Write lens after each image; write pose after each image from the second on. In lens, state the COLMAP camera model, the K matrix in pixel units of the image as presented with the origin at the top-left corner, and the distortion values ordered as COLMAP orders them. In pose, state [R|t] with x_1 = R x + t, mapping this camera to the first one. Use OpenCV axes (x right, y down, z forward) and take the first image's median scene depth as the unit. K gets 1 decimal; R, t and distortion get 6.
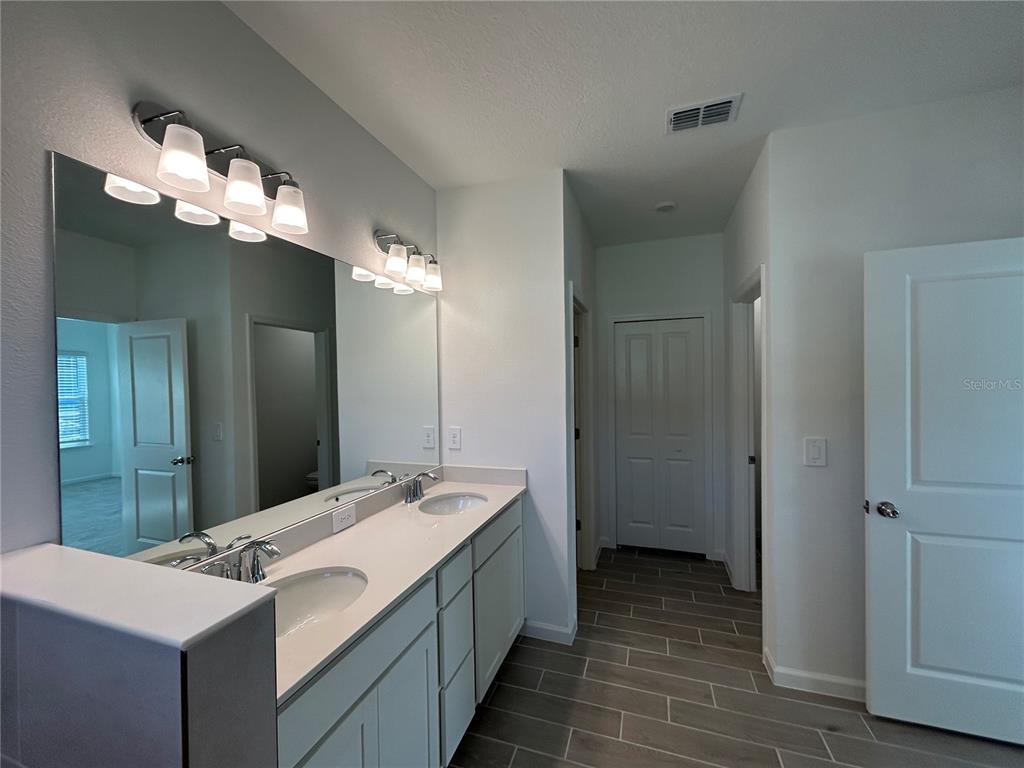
lens RADIAL K [[412.8, 0, 511.8], [0, 412.8, 384.9], [0, 0, 1]] dist [-0.001528, 0.001856]
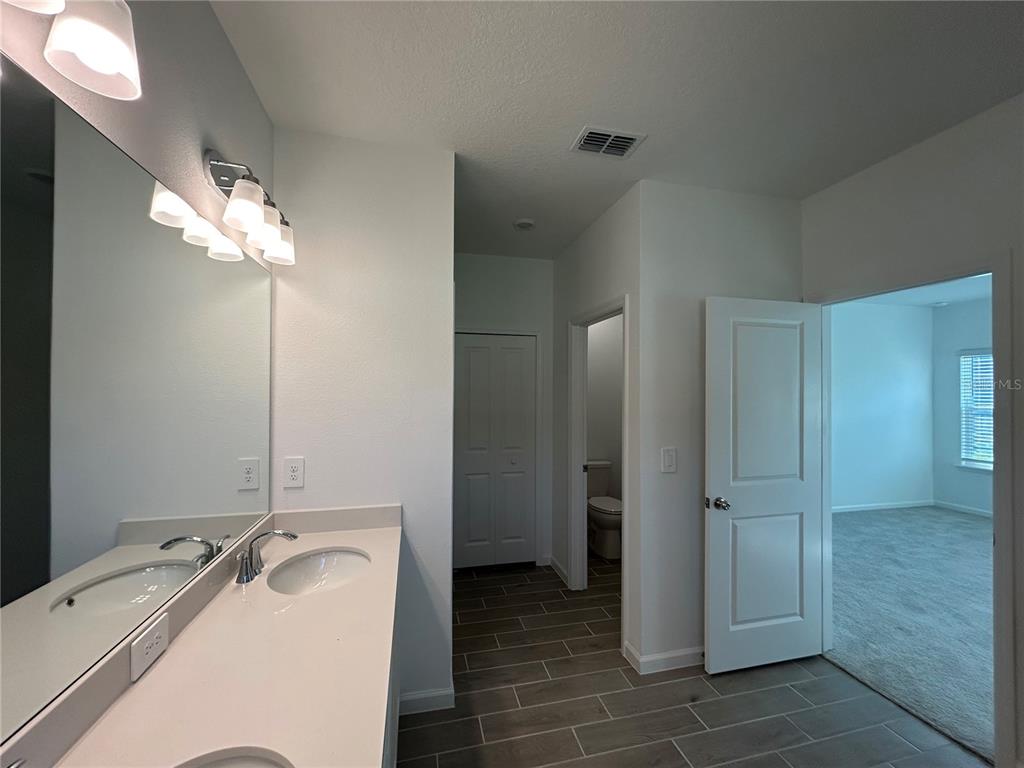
lens RADIAL K [[412.8, 0, 512.4], [0, 412.8, 385.6], [0, 0, 1]] dist [-0.001528, 0.001856]
pose [[0.846786, 0.026320, 0.531282, -0.231956], [-0.013176, 0.999507, -0.028516, -0.007604], [-0.531771, 0.017147, 0.846715, 0.213218]]
